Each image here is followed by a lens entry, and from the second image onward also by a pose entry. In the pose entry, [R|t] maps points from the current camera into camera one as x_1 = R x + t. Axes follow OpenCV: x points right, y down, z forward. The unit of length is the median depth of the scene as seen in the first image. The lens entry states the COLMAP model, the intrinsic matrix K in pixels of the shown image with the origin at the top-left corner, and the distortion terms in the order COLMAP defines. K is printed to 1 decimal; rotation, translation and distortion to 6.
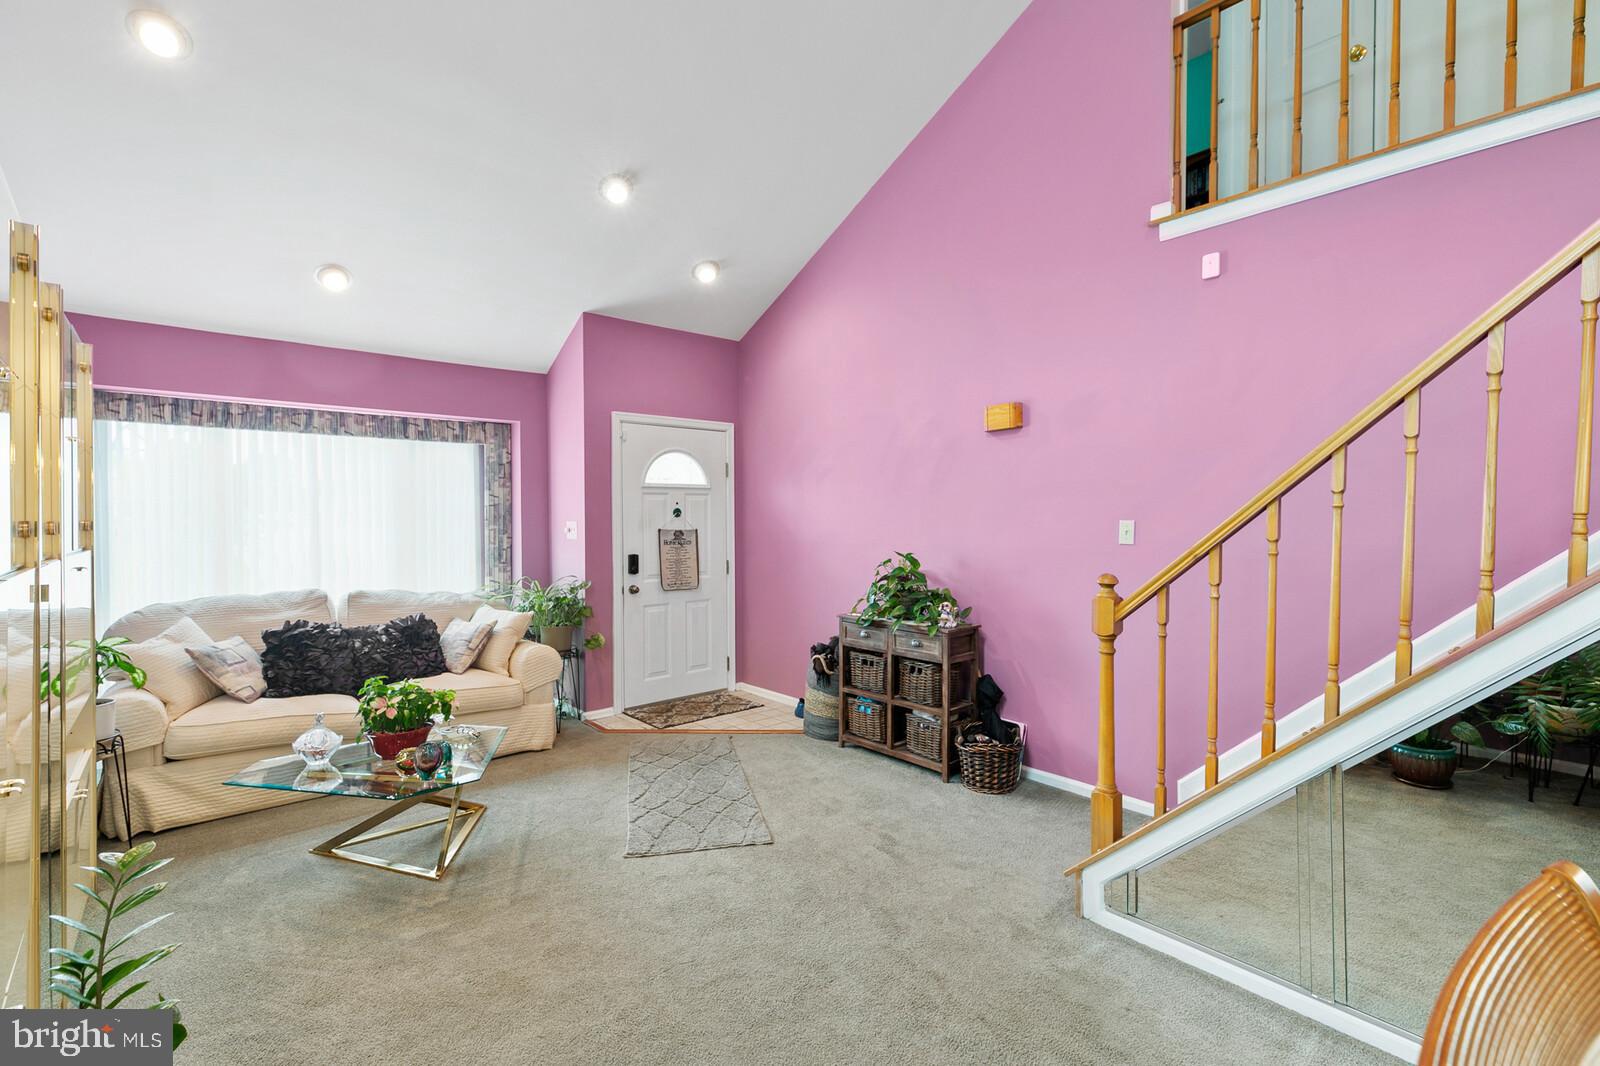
lens RADIAL K [[726.8, 0, 795.7], [0, 726.8, 540.2], [0, 0, 1]] dist [-0.001313, -0.000863]
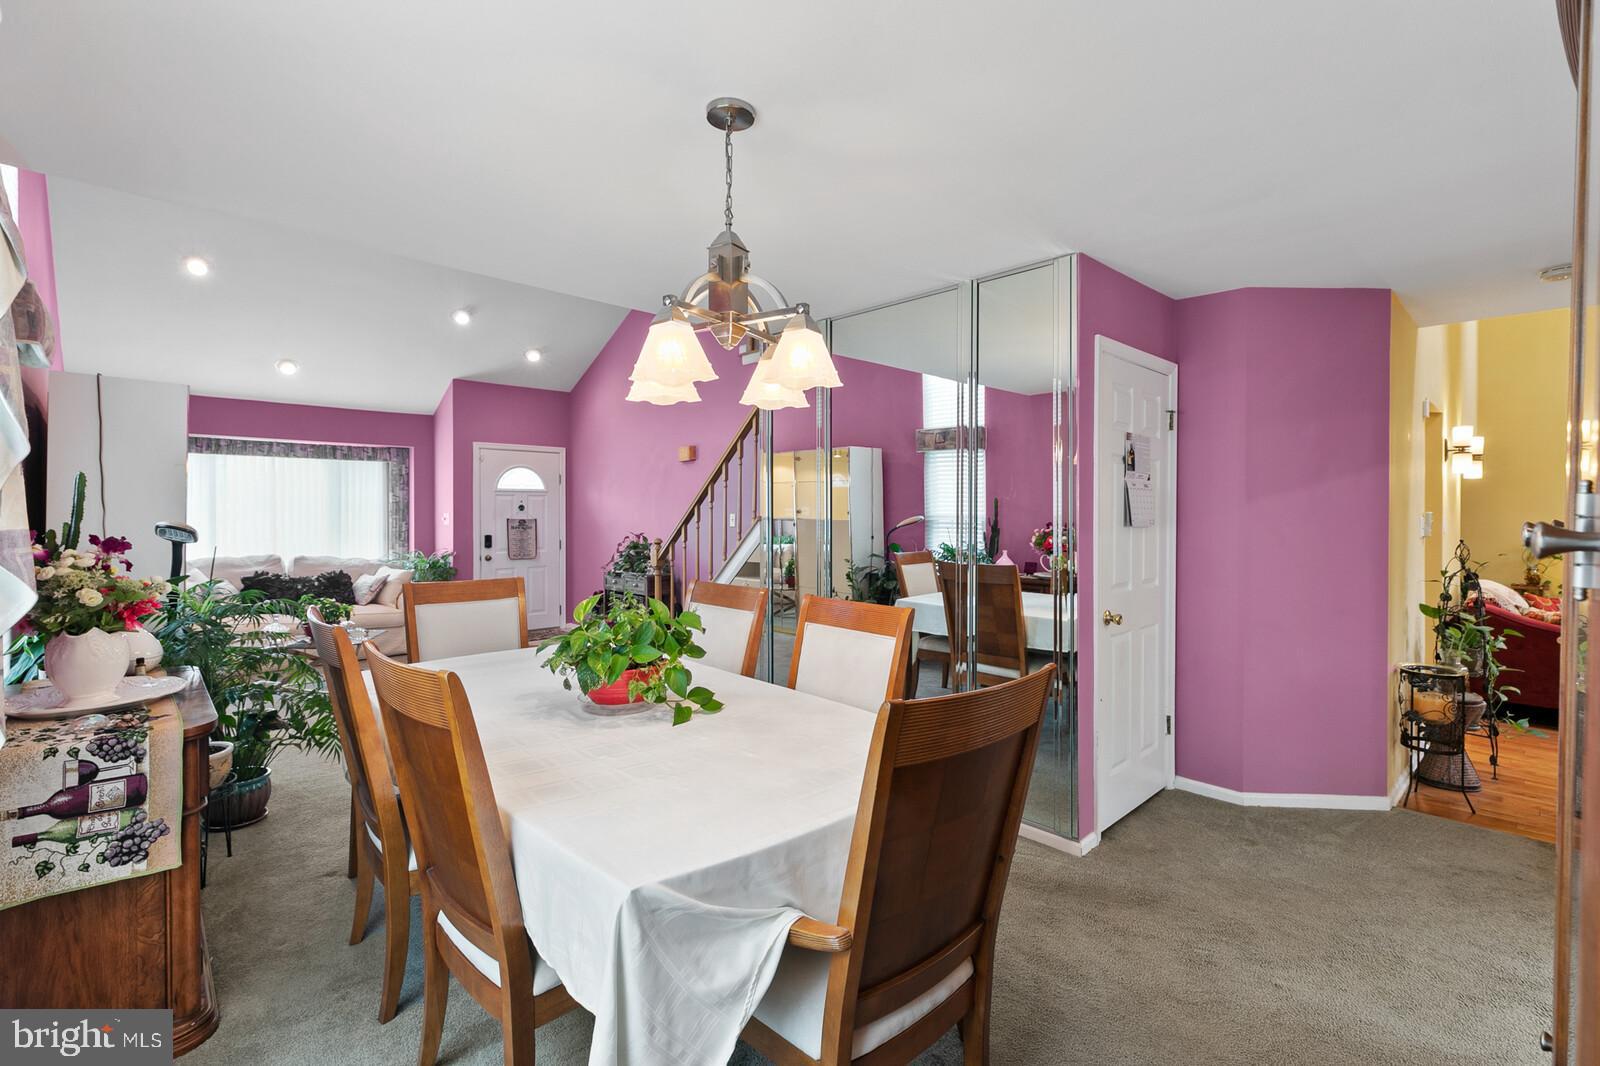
lens RADIAL K [[726.8, 0, 804.9], [0, 726.8, 523.8], [0, 0, 1]] dist [-0.001313, -0.000863]
pose [[0.998560, 0.003589, 0.053525, 0.380305], [-0.002840, 0.999897, -0.014063, 0.016403], [-0.053570, 0.013891, 0.998467, -0.594658]]
